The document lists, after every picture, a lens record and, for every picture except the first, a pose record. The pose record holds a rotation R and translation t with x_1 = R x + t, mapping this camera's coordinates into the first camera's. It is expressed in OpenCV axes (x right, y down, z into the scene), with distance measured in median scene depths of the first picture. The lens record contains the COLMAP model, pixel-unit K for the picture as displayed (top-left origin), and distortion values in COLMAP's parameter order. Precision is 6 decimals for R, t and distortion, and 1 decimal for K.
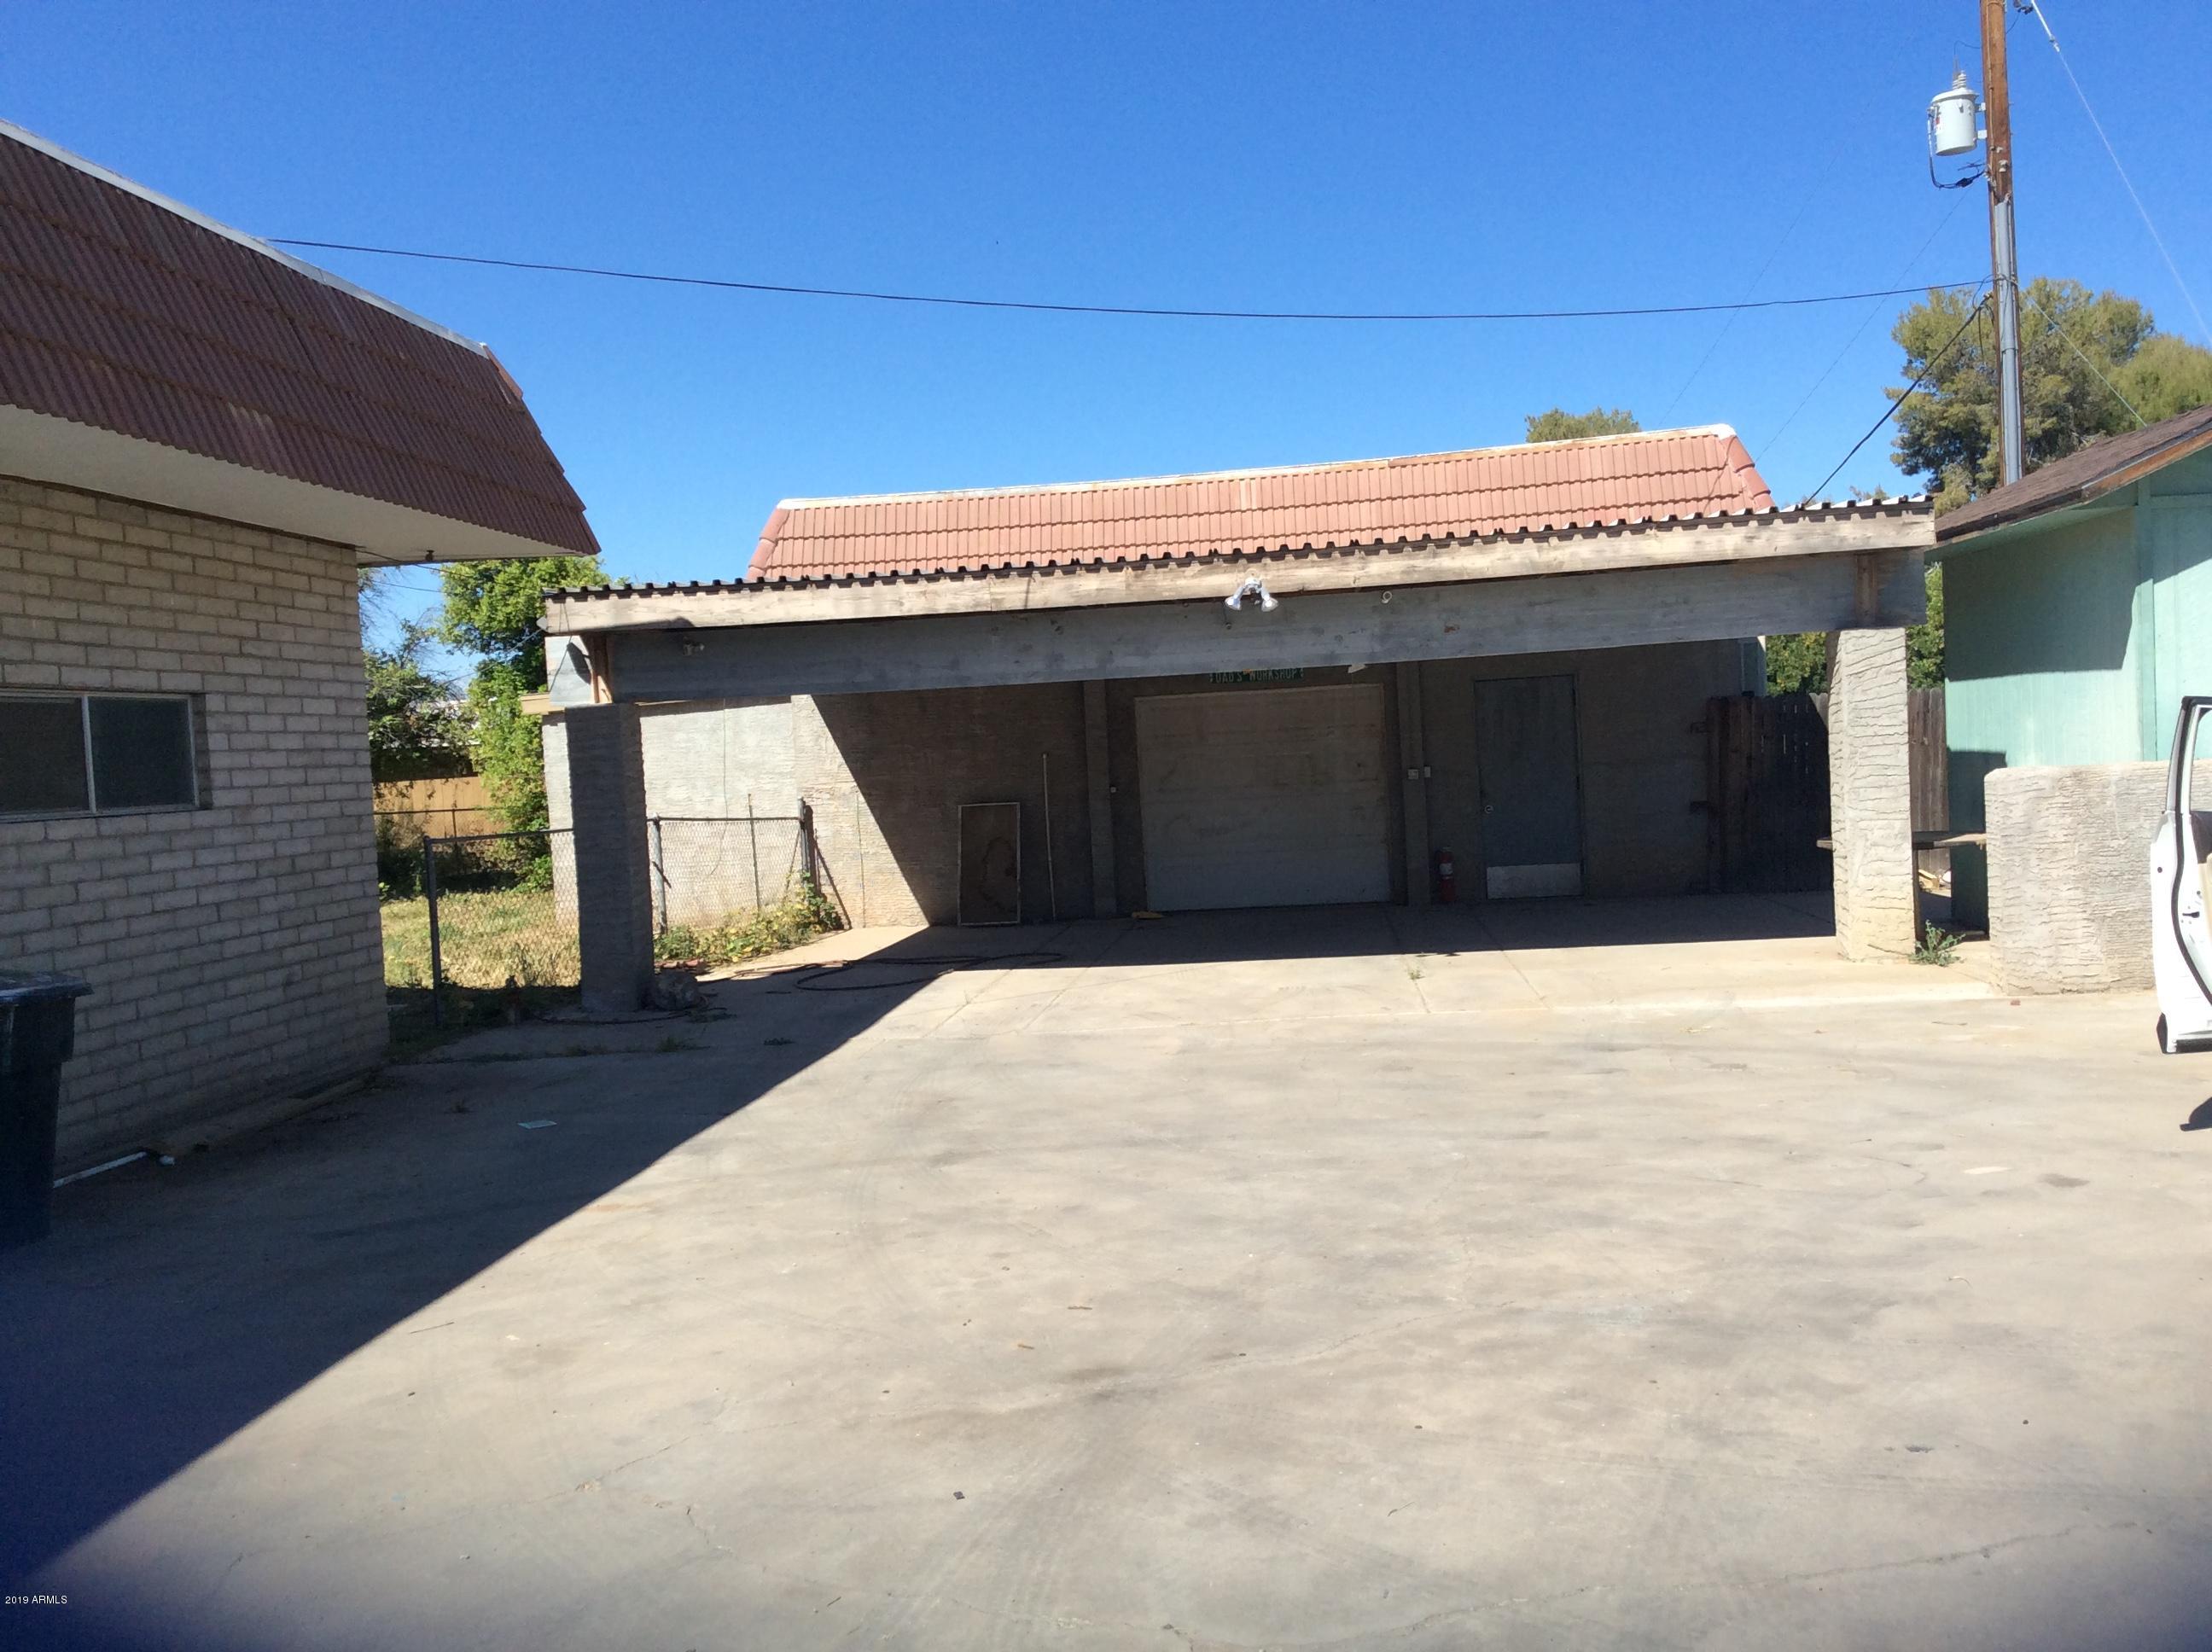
lens RADIAL K [[1981.0, 0, 1106.0], [0, 1981.0, 826.0], [0, 0, 1]] dist [0.114061, -0.221310]
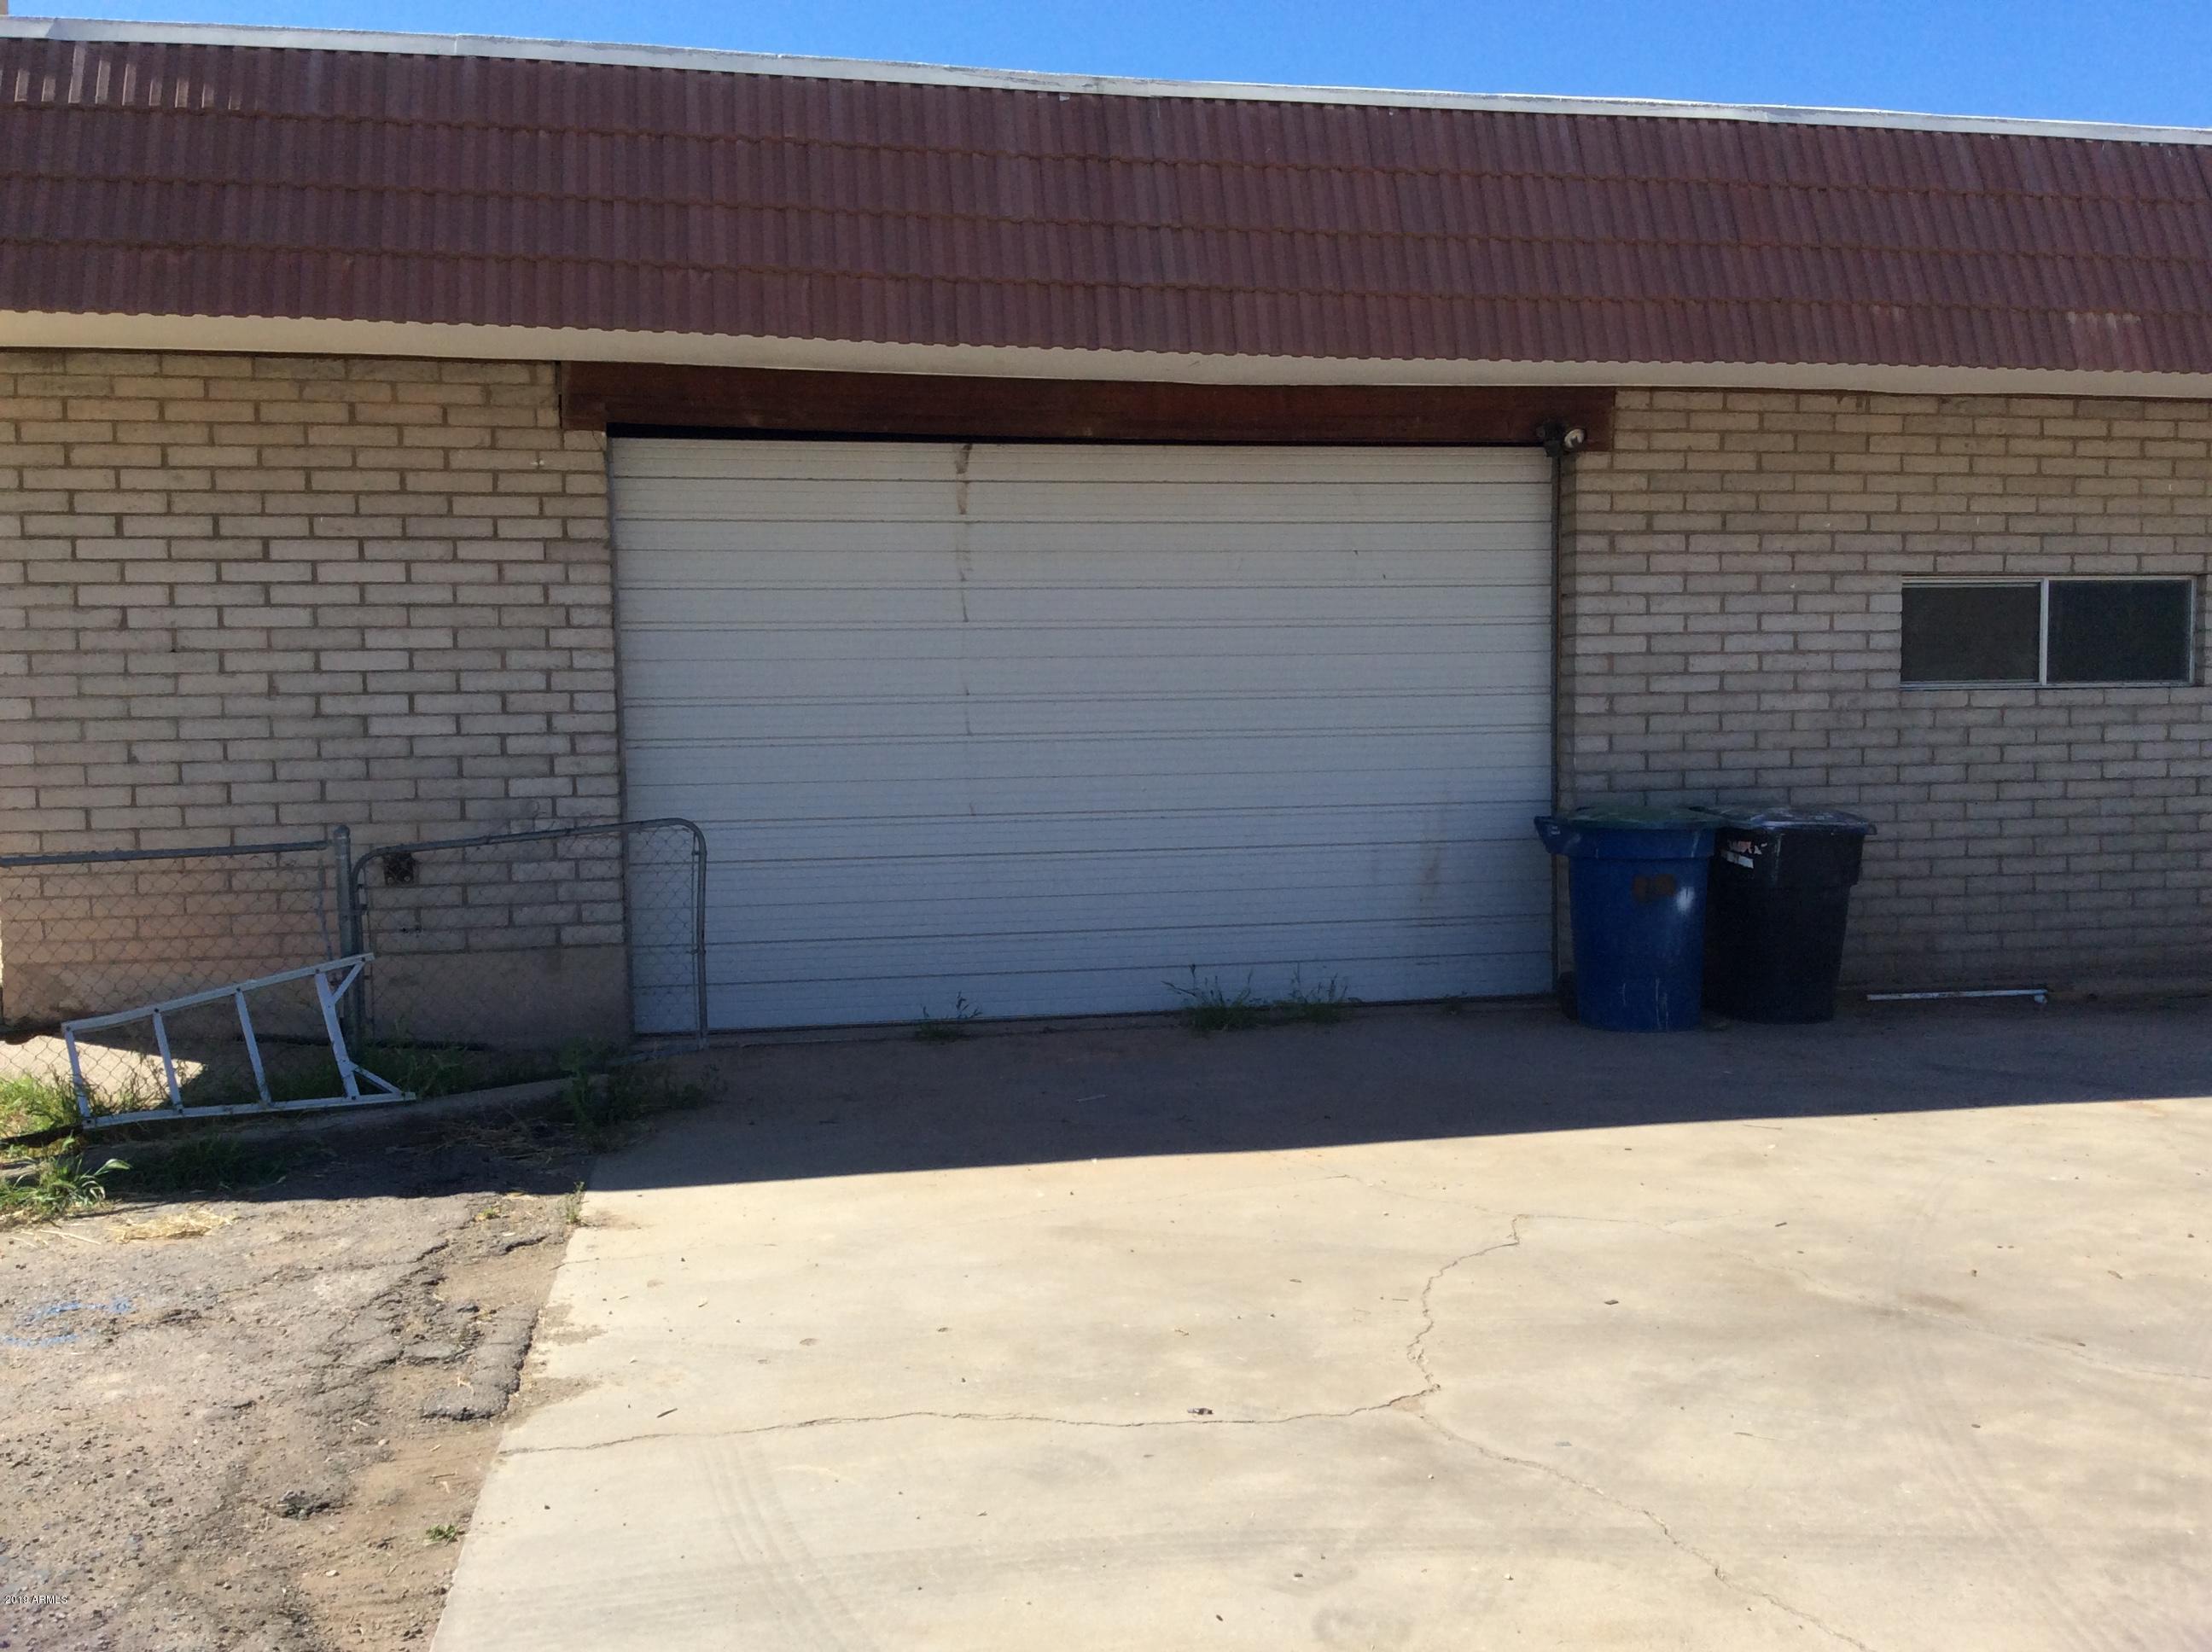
lens RADIAL K [[1981.0, 0, 1106.0], [0, 1981.0, 826.0], [0, 0, 1]] dist [0.114061, -0.221310]
pose [[0.300797, 0.112900, -0.946982, 0.469947], [-0.041230, 0.993579, 0.105359, -0.028394], [0.952796, 0.007353, 0.303521, 0.182264]]
